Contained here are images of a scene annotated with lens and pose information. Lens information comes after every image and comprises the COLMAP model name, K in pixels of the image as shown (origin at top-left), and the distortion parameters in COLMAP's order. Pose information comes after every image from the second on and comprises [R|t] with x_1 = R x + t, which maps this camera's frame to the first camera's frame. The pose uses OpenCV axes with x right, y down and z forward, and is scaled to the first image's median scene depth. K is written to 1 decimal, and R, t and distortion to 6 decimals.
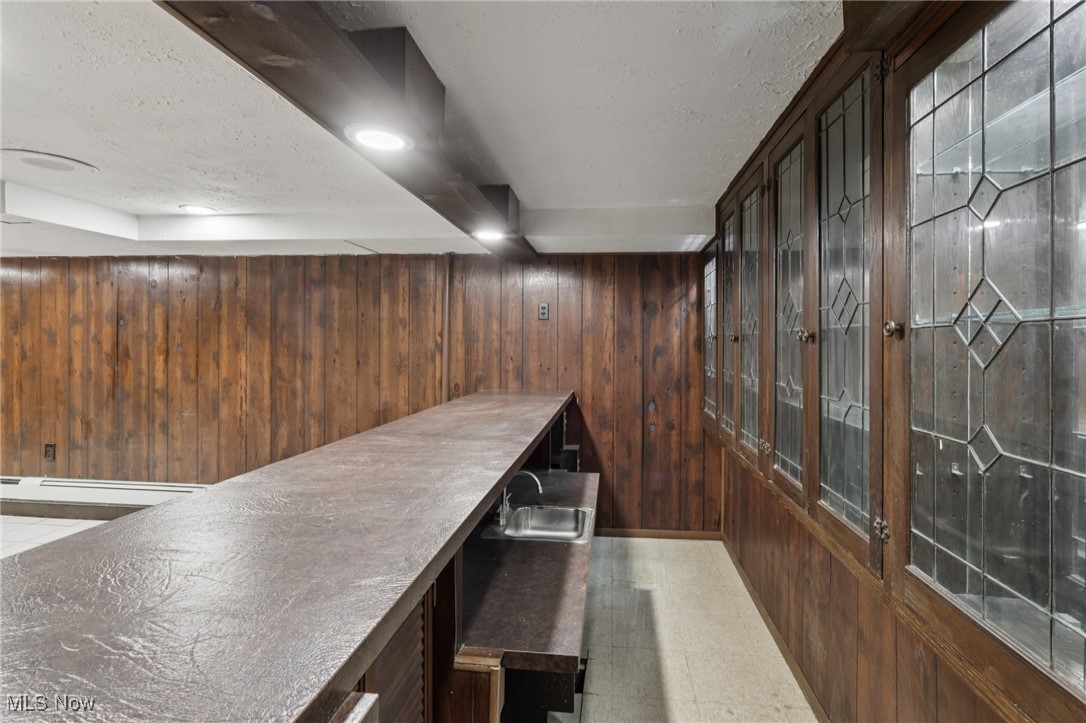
lens RADIAL K [[503.0, 0, 580.4], [0, 503.0, 313.4], [0, 0, 1]] dist [-0.006637, 0.001491]
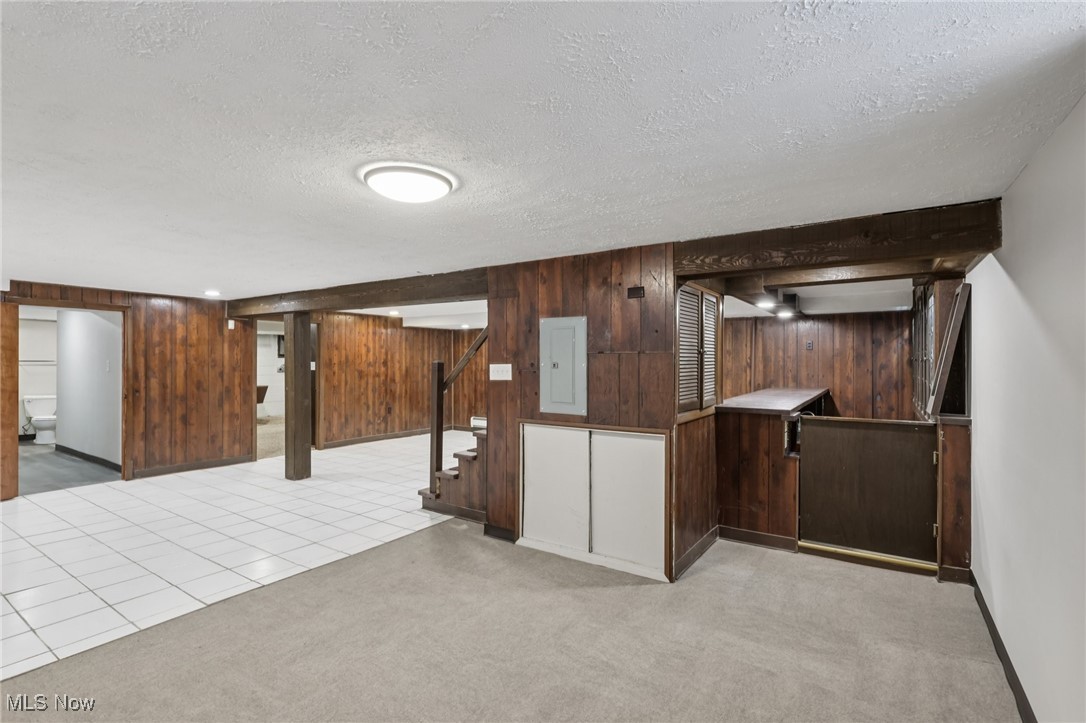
lens RADIAL K [[503.0, 0, 539.7], [0, 503.0, 362.7], [0, 0, 1]] dist [-0.006637, 0.001491]
pose [[0.868032, 0.000703, -0.496507, -0.016106], [0.001498, 0.999991, 0.004034, 0.046961], [0.496505, -0.004246, 0.868023, -1.028330]]
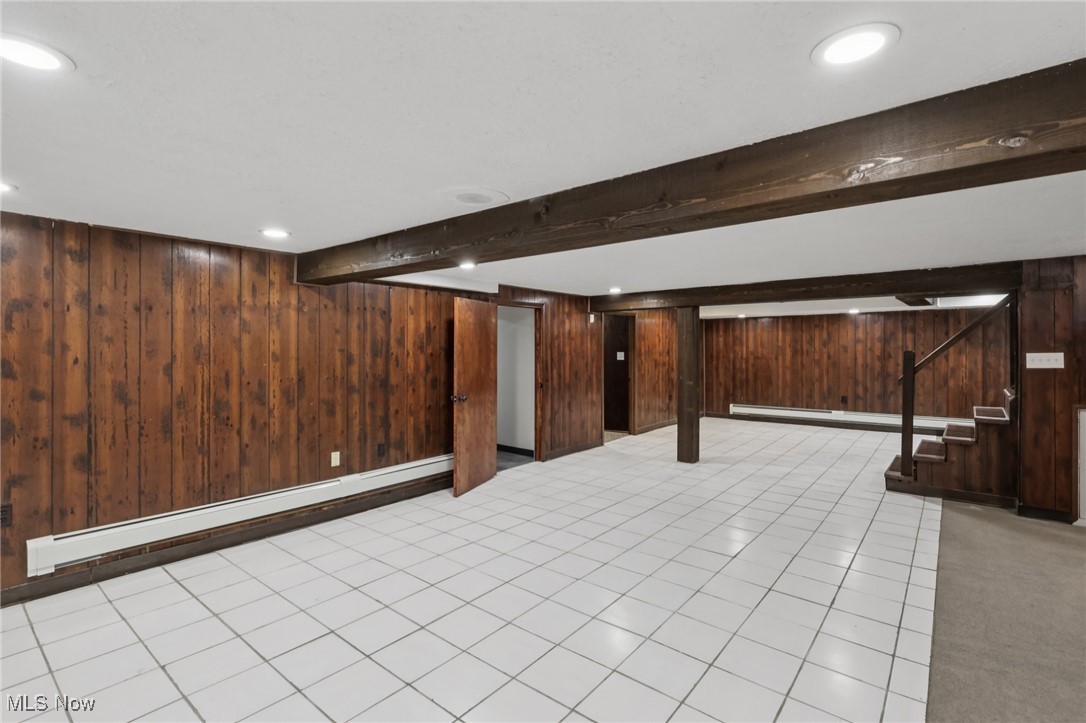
lens RADIAL K [[503.0, 0, 534.5], [0, 503.0, 351.7], [0, 0, 1]] dist [-0.006637, 0.001491]
pose [[0.810748, -0.007118, -0.585352, -0.904114], [0.013215, 0.999894, 0.006145, 0.029298], [0.585246, -0.012718, 0.810756, -1.721519]]
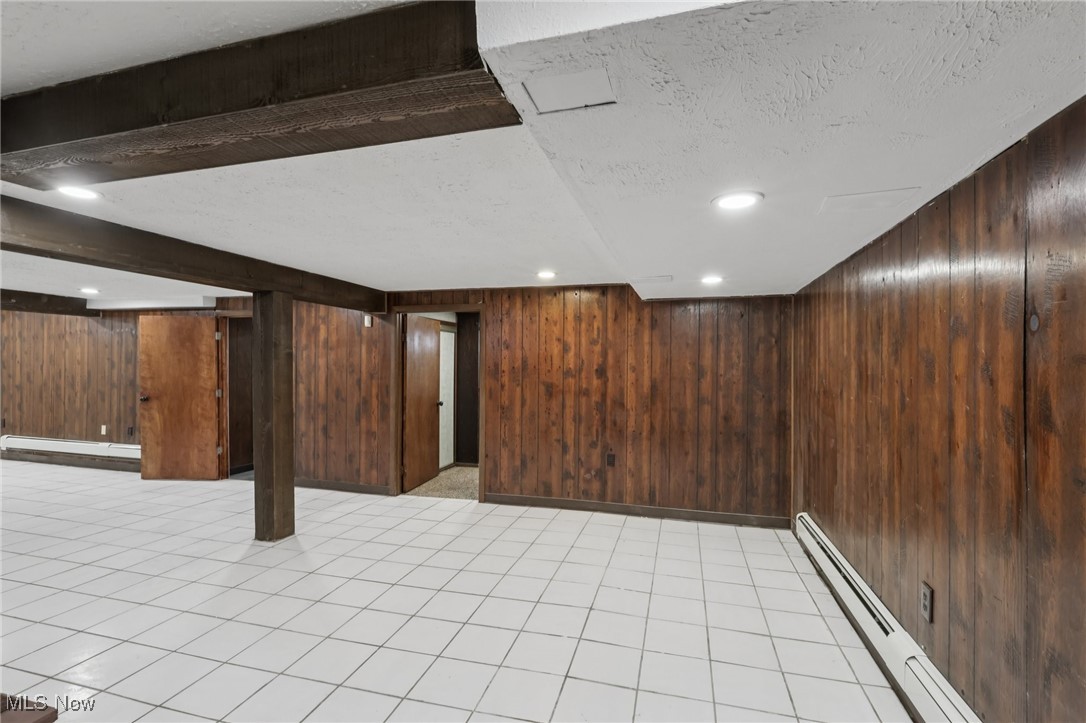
lens RADIAL K [[503.0, 0, 542.3], [0, 503.0, 368.6], [0, 0, 1]] dist [-0.006637, 0.001491]
pose [[-0.191319, -0.004052, -0.981520, -0.526888], [-0.007352, 0.999969, -0.002695, 0.054342], [0.981500, 0.006700, -0.191343, 0.753020]]
